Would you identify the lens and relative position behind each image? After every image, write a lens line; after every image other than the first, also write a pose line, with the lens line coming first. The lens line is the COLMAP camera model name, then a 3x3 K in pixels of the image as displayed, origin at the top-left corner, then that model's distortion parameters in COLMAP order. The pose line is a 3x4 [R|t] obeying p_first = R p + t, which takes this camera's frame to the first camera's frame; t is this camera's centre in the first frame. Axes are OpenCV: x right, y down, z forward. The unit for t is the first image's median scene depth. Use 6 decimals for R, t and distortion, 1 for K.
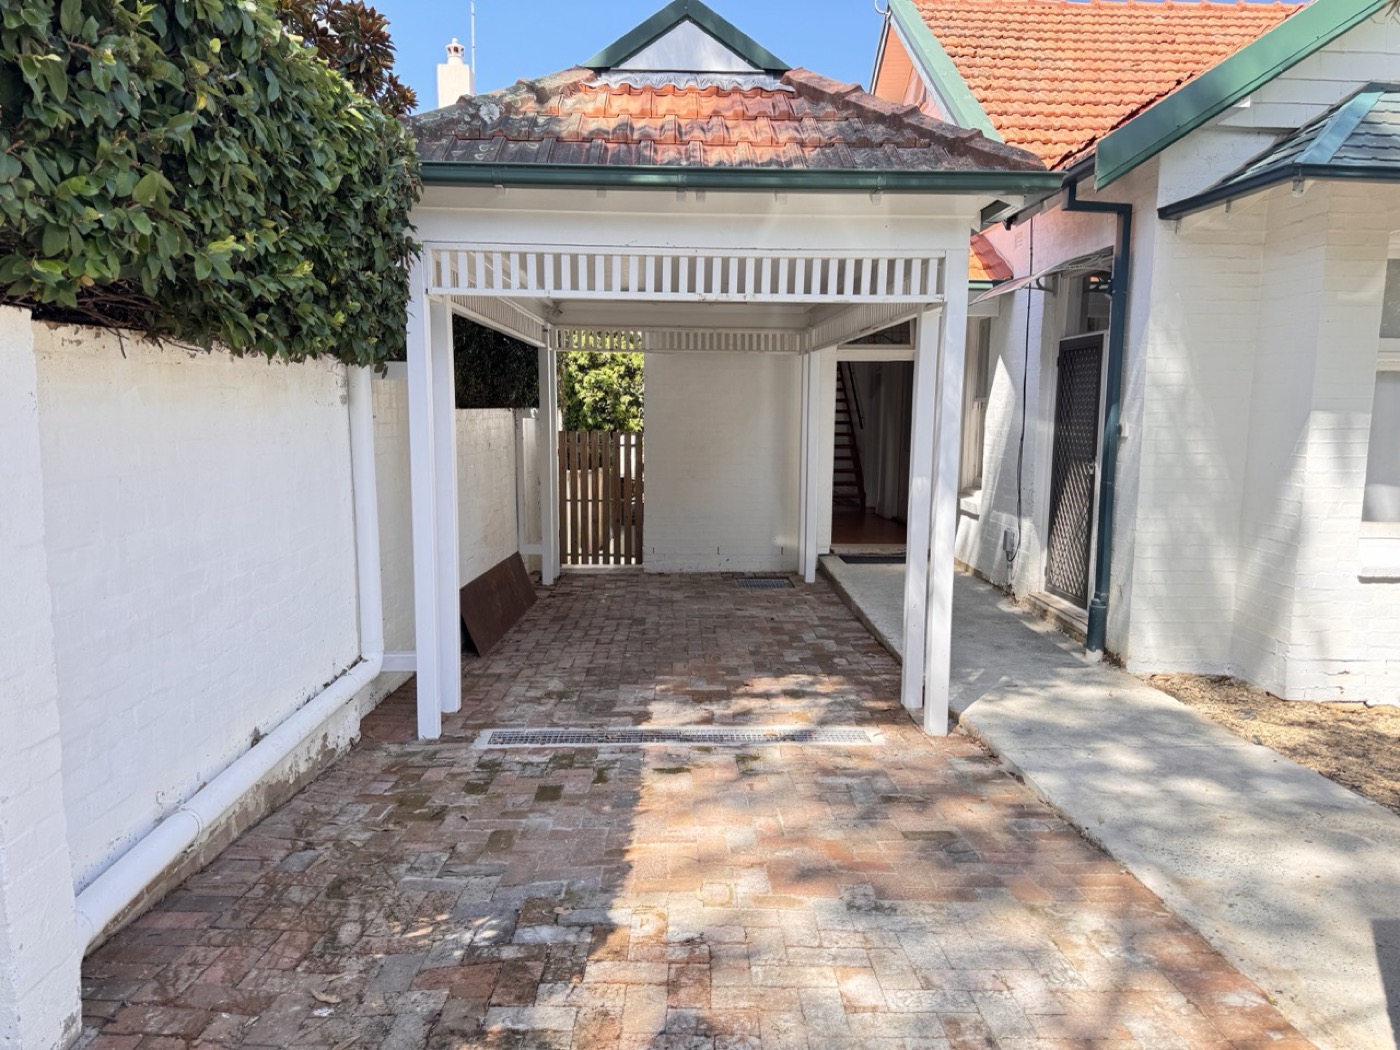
lens RADIAL K [[963.0, 0, 732.3], [0, 963.0, 525.3], [0, 0, 1]] dist [0.080837, -0.095134]
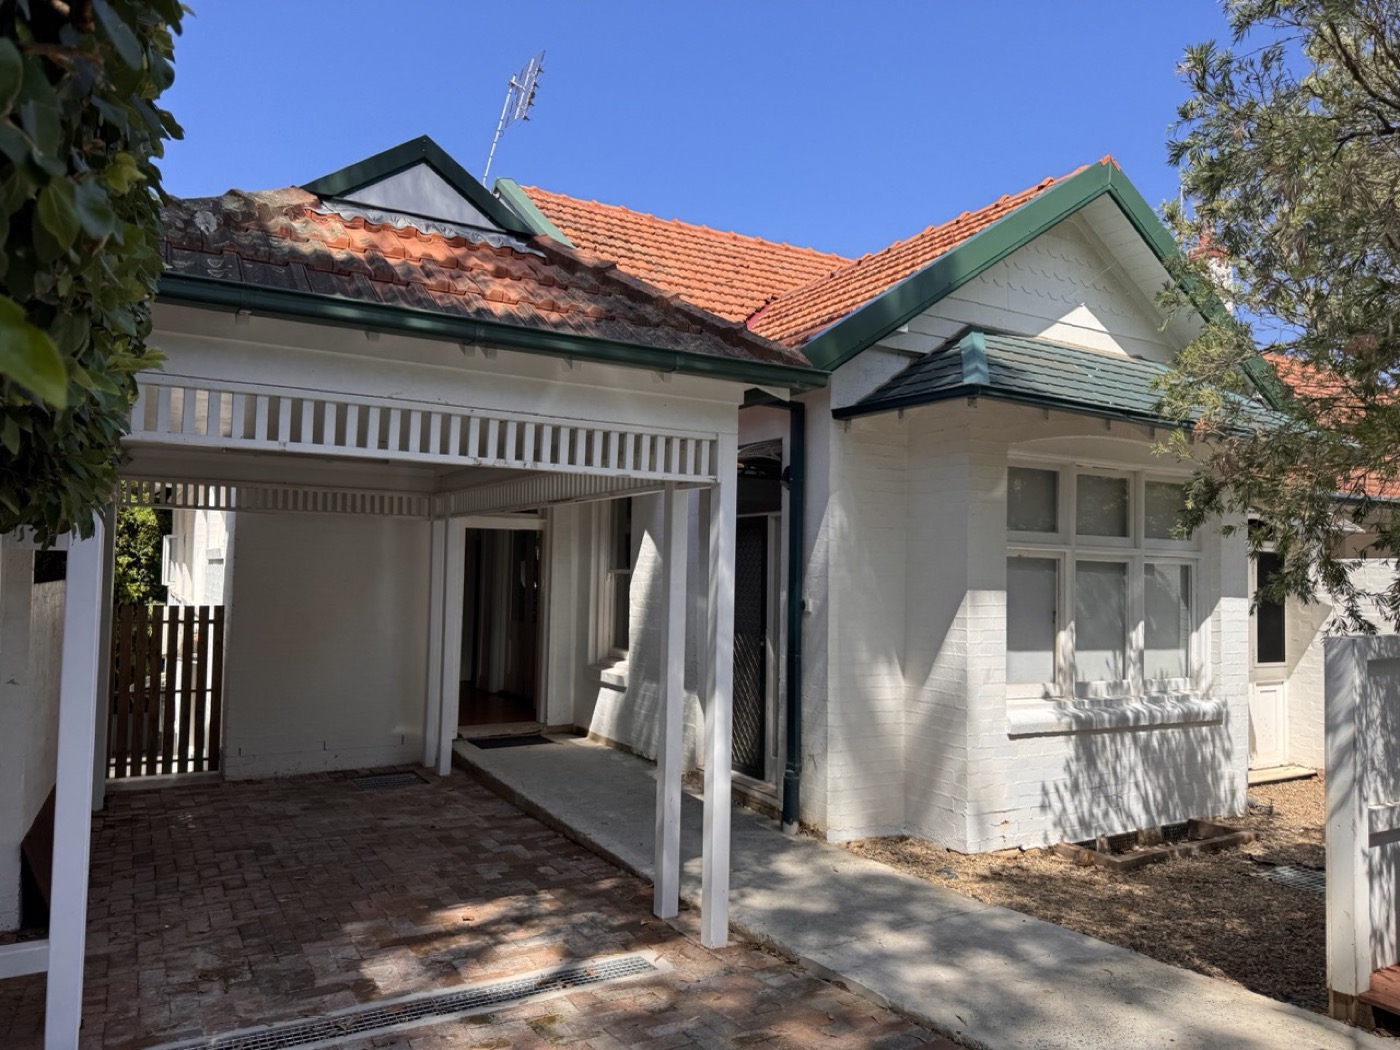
lens RADIAL K [[963.0, 0, 732.3], [0, 963.0, 525.3], [0, 0, 1]] dist [0.080837, -0.095134]
pose [[0.886615, 0.032123, 0.461392, -0.179206], [0.045501, 0.986688, -0.156131, -0.025918], [-0.460265, 0.159422, 0.873350, 0.111374]]
